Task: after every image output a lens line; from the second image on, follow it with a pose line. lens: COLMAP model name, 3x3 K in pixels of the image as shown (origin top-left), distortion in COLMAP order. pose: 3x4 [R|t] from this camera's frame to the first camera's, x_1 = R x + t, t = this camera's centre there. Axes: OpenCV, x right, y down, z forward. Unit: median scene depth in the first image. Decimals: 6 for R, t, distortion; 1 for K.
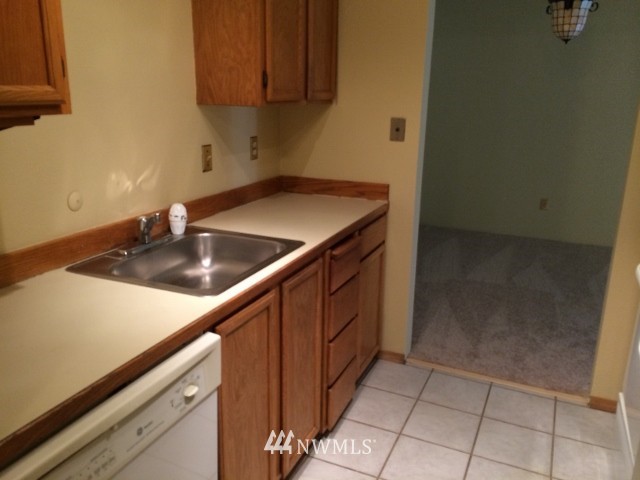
lens RADIAL K [[539.4, 0, 320.0], [0, 539.4, 240.0], [0, 0, 1]] dist [-0.006170, -0.017406]
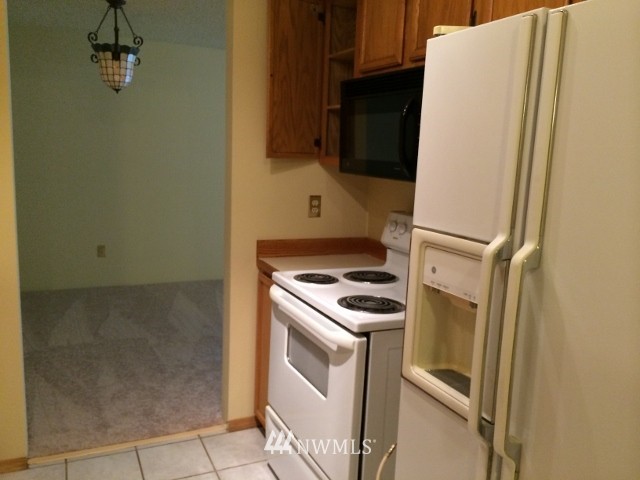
lens RADIAL K [[539.4, 0, 320.0], [0, 539.4, 240.0], [0, 0, 1]] dist [-0.006170, -0.017406]
pose [[0.631588, -0.115082, 0.766715, -0.134033], [0.179202, 0.983812, 0.000048, -0.025918], [-0.754310, 0.137366, 0.641987, 0.105940]]
